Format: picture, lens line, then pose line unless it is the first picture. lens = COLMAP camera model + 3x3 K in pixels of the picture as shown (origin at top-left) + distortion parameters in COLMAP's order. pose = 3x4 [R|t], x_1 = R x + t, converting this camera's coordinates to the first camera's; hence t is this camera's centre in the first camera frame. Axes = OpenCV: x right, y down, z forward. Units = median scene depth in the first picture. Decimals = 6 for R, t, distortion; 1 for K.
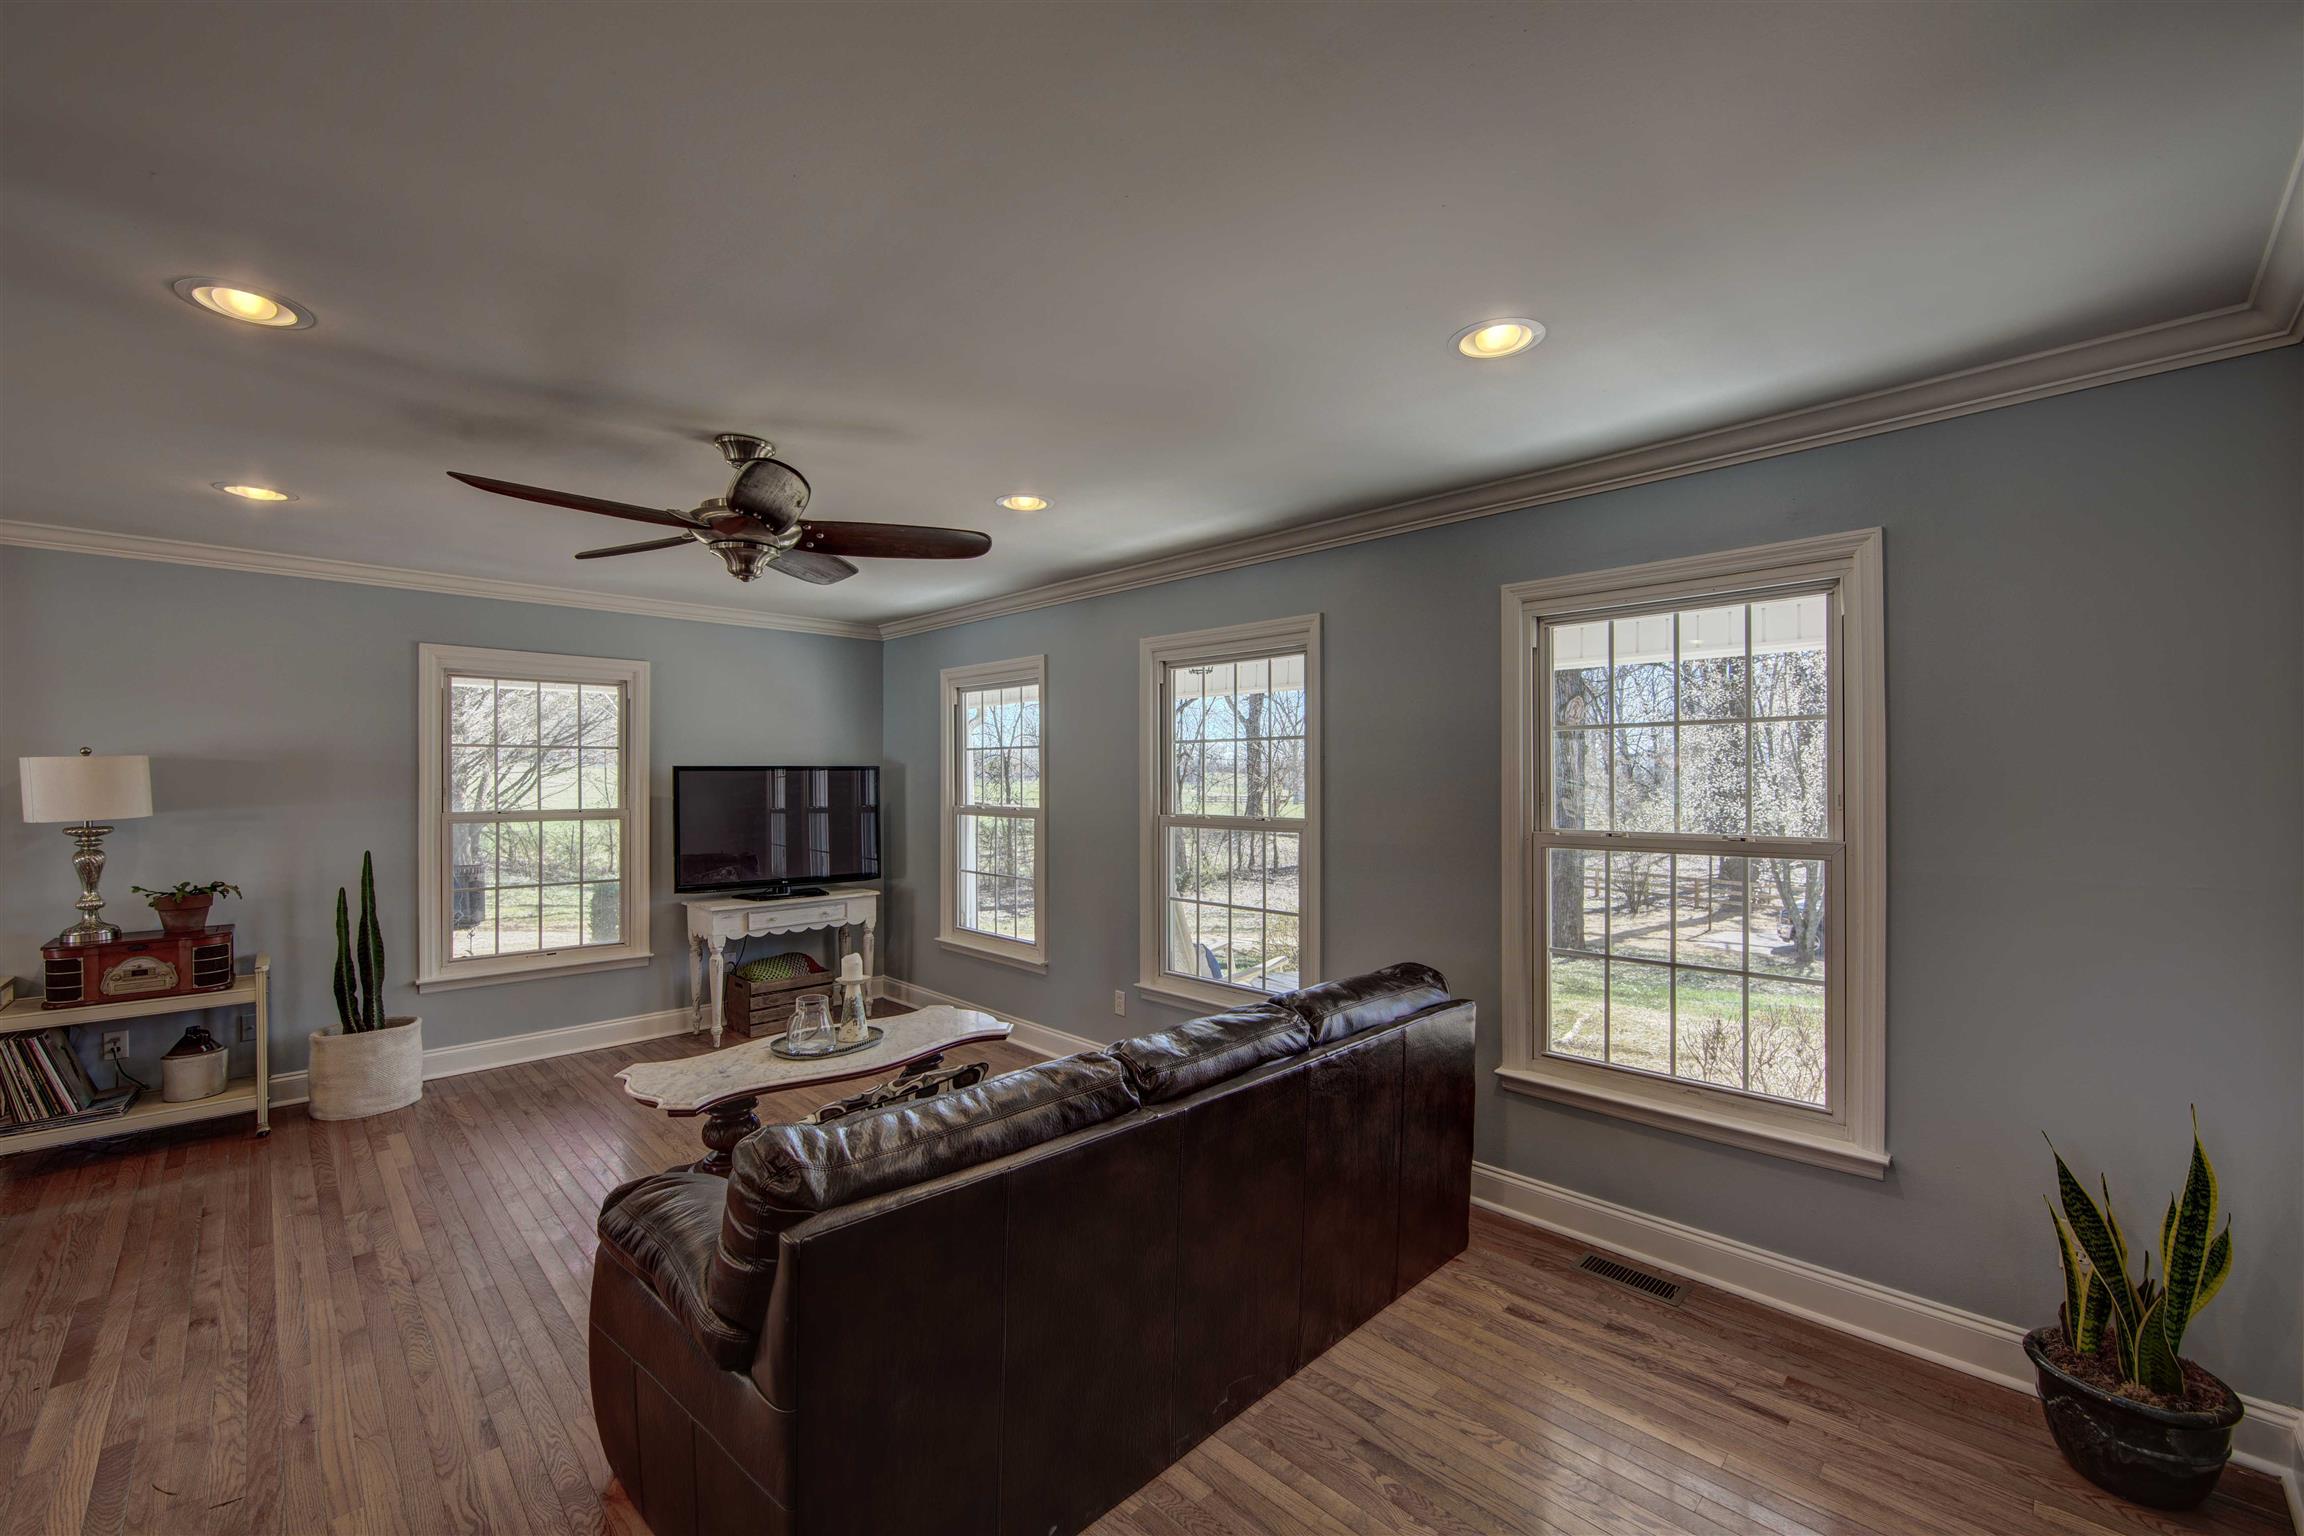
lens RADIAL K [[920.4, 0, 1147.0], [0, 920.4, 776.9], [0, 0, 1]] dist [-0.001794, -0.000259]
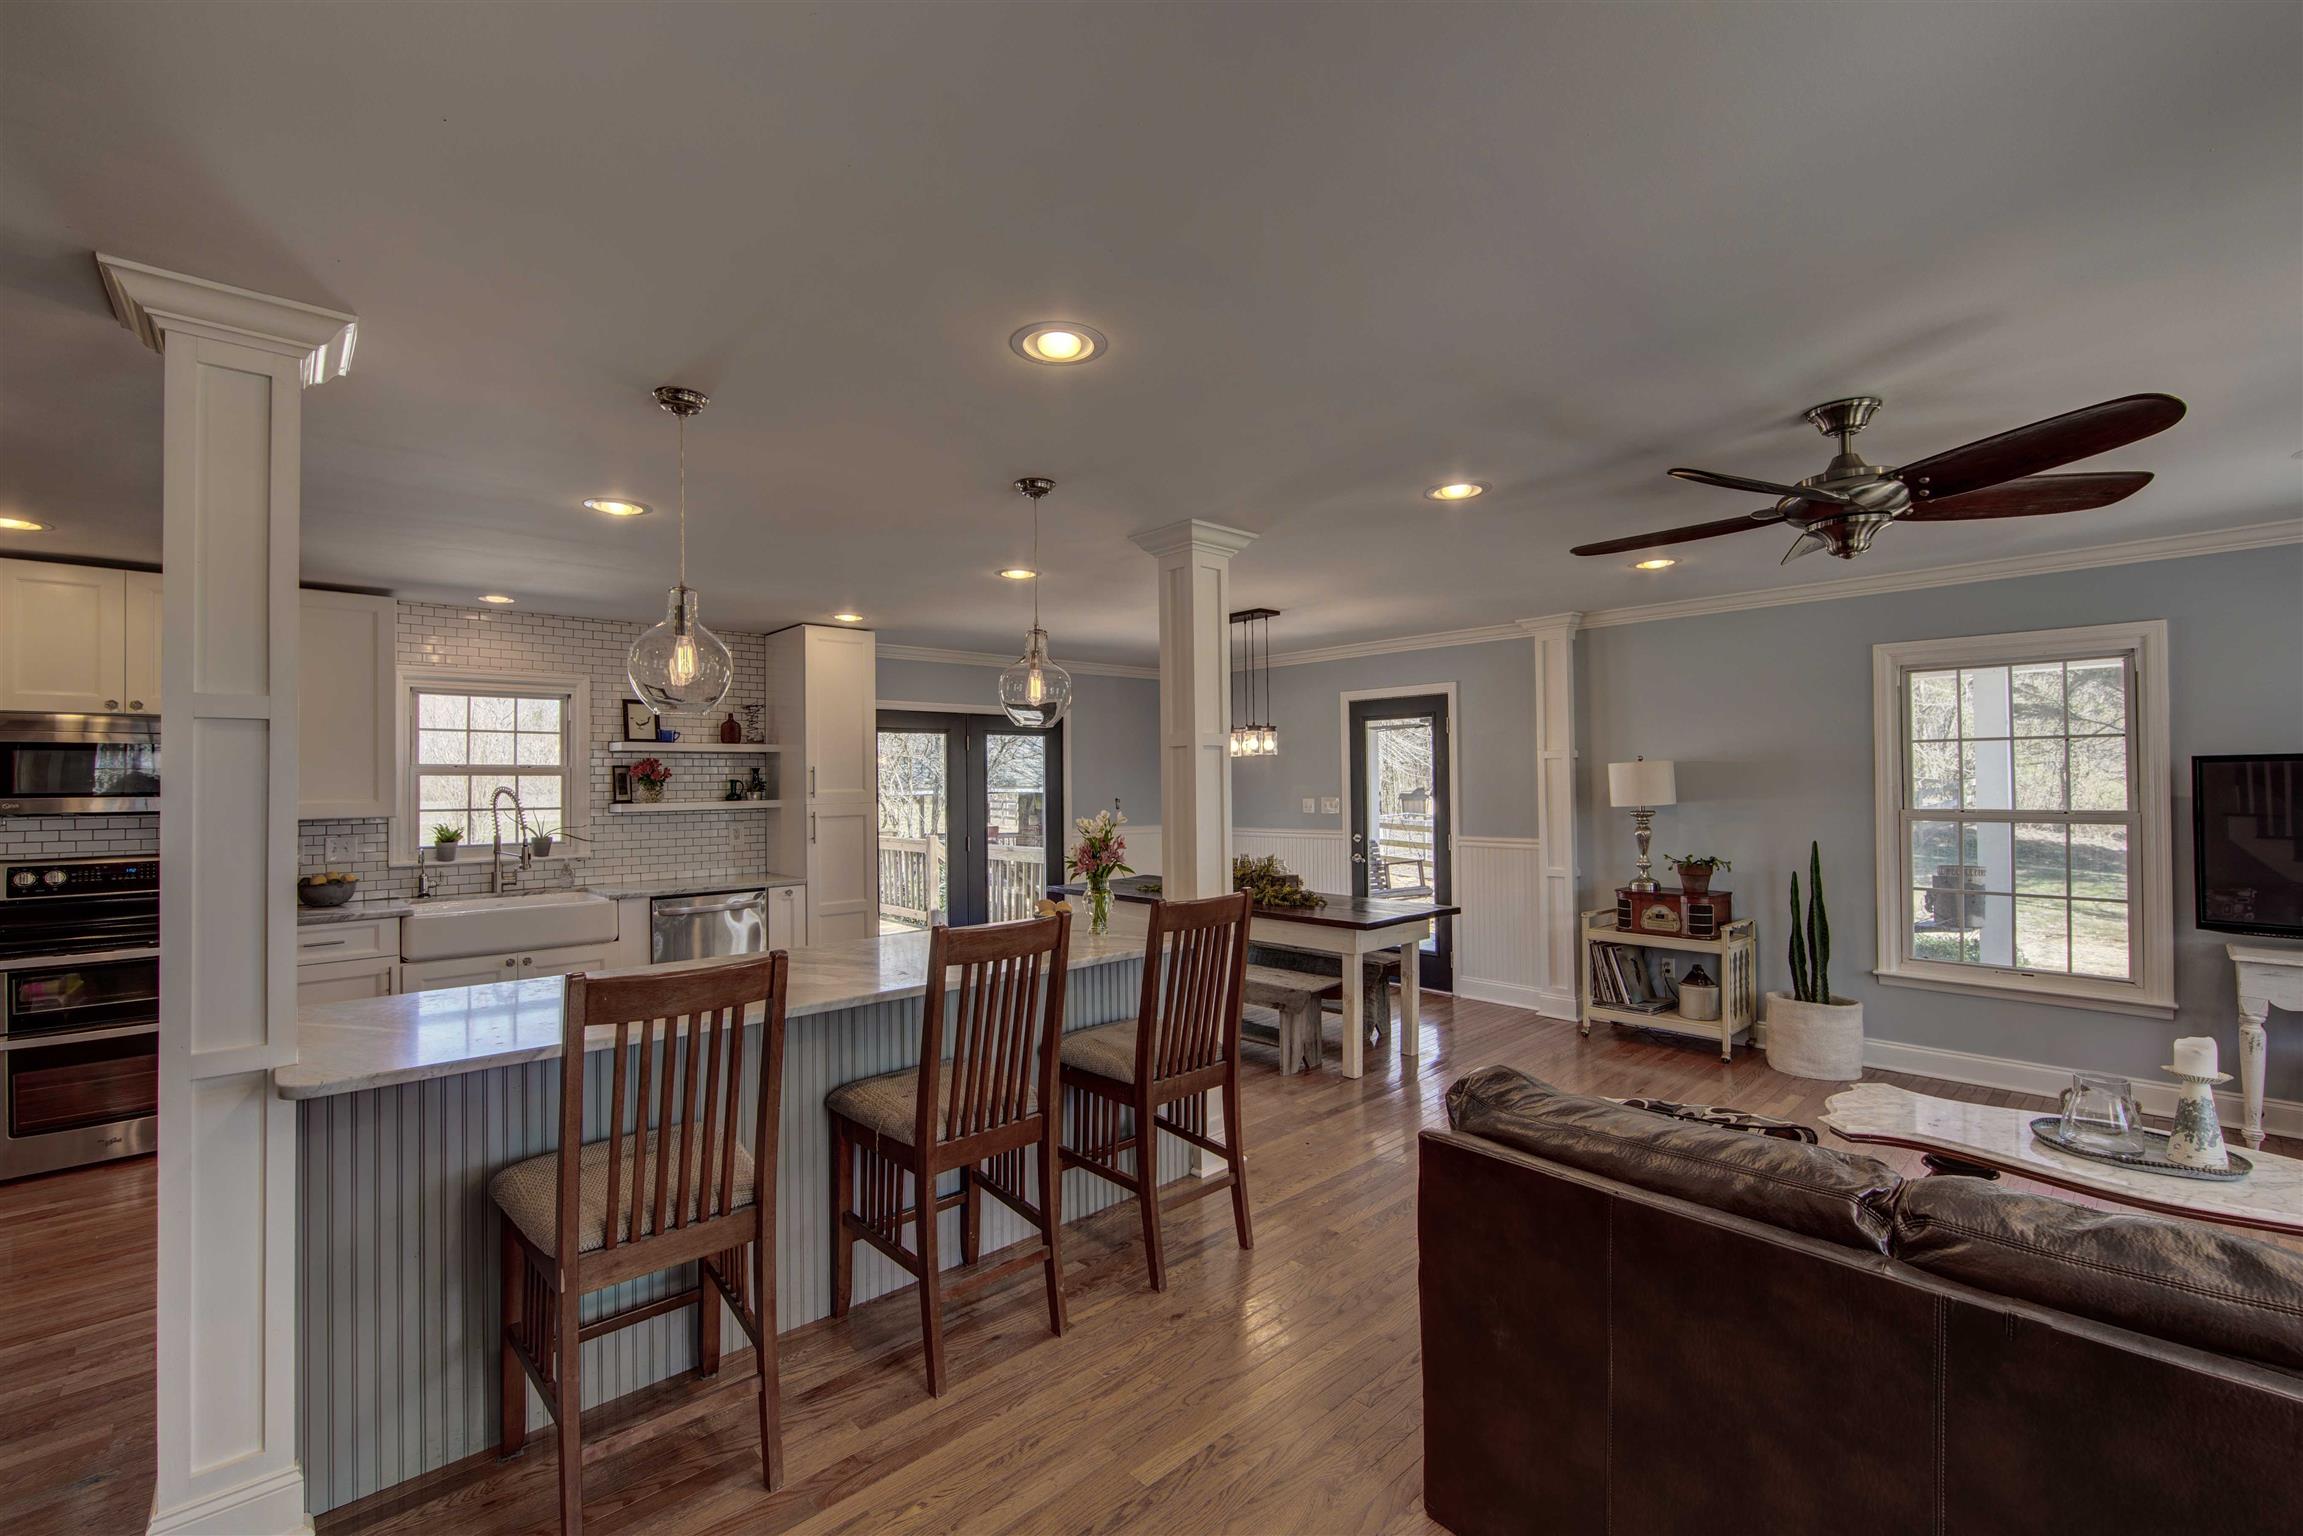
lens RADIAL K [[994.0, 0, 1159.0], [0, 994.0, 765.8], [0, 0, 1]] dist [0.000638, 0.000329]
pose [[-0.018237, -0.013607, -0.999741, 0.418121], [0.010834, 0.999846, -0.013806, -0.002715], [0.999775, -0.011083, -0.018086, 0.260620]]
